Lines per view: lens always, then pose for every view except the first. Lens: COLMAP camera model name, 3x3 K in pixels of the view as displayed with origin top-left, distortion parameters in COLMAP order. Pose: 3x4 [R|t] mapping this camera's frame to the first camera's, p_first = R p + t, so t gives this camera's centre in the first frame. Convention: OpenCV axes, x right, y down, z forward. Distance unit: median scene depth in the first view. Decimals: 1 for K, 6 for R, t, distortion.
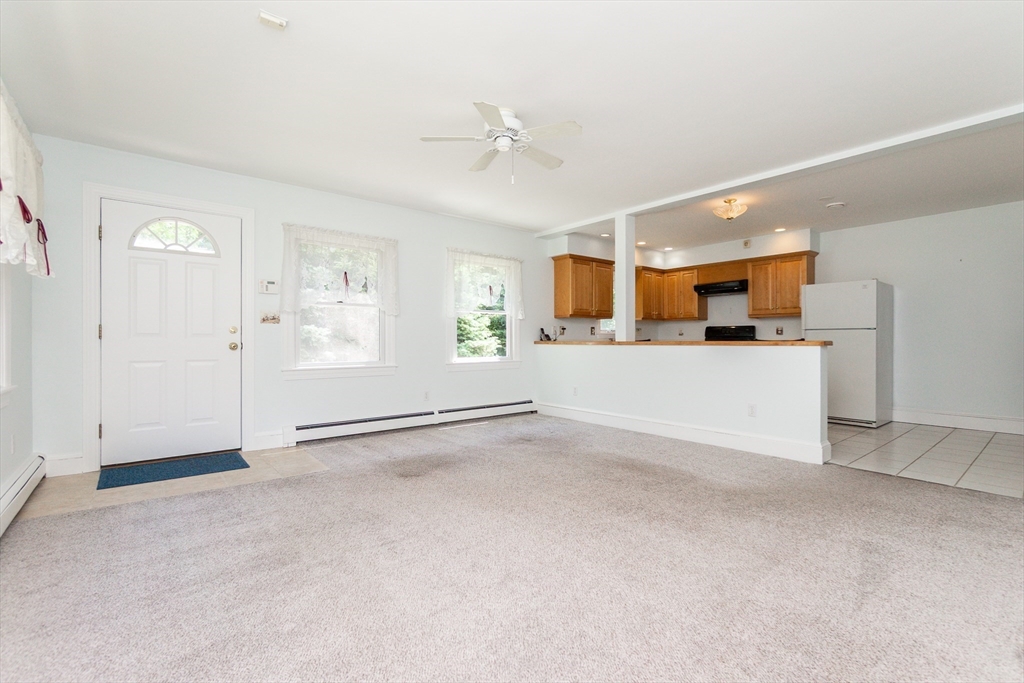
lens RADIAL K [[450.4, 0, 513.2], [0, 450.4, 338.9], [0, 0, 1]] dist [-0.000787, -0.000499]
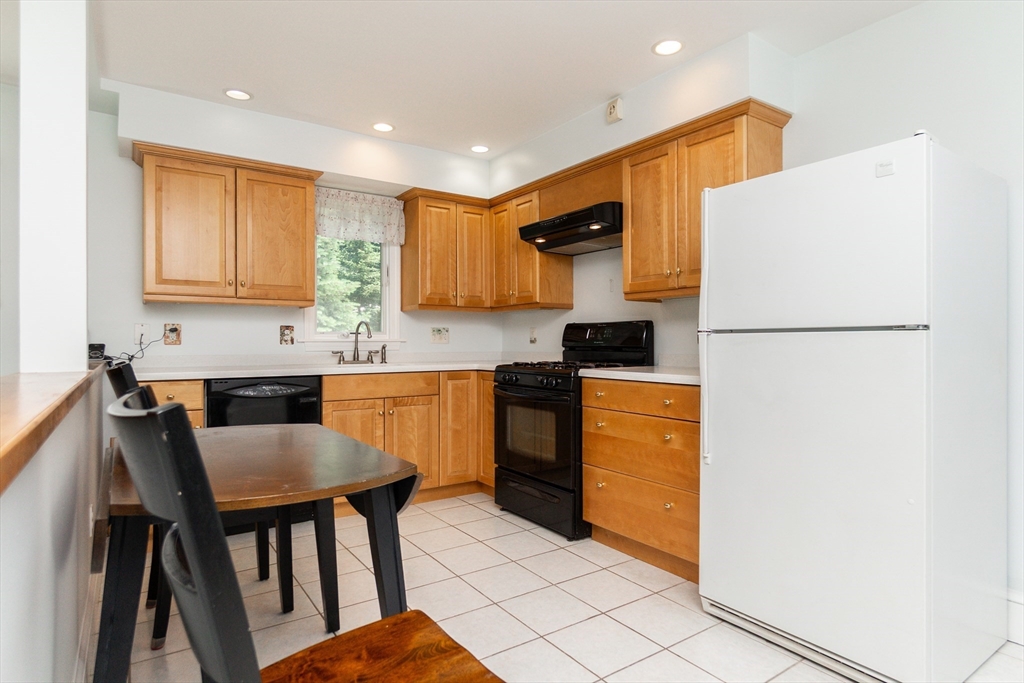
lens RADIAL K [[562.0, 0, 492.0], [0, 562.0, 340.9], [0, 0, 1]] dist [-0.004130, -0.000273]
pose [[0.995949, -0.001764, -0.089903, 0.452429], [0.001699, 0.999998, -0.000806, -0.011641], [0.089904, 0.000650, 0.995950, 0.505113]]
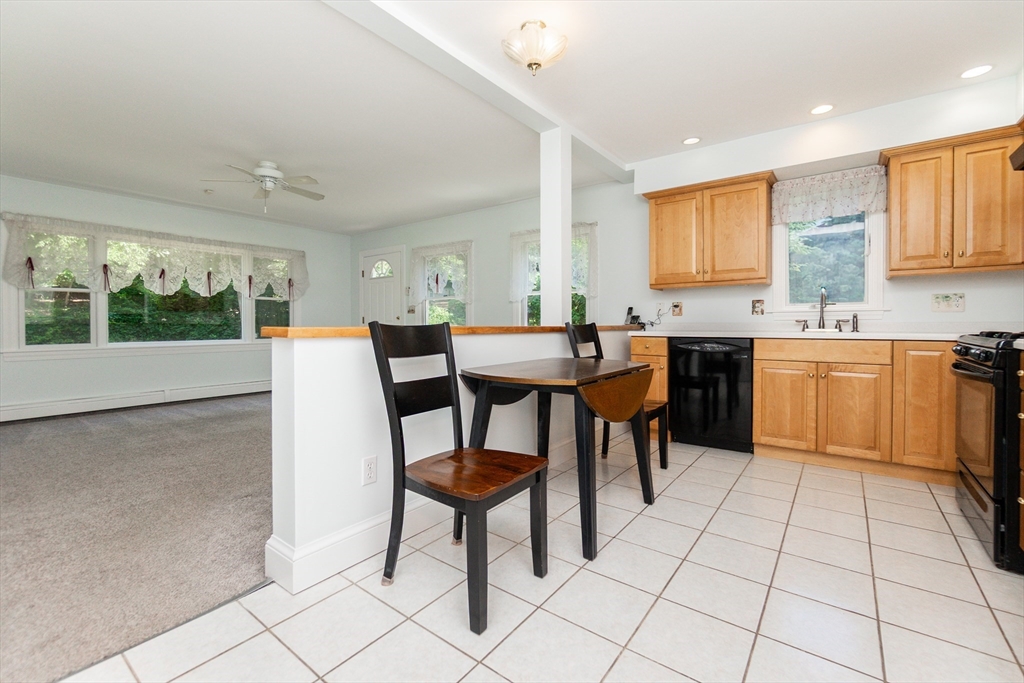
lens RADIAL K [[438.0, 0, 517.9], [0, 438.0, 327.6], [0, 0, 1]] dist [0.001086, 0.000176]
pose [[0.249721, 0.008722, -0.968278, 0.664519], [0.003599, 0.999944, 0.009936, 0.001239], [0.968311, -0.005966, 0.249676, 0.619631]]
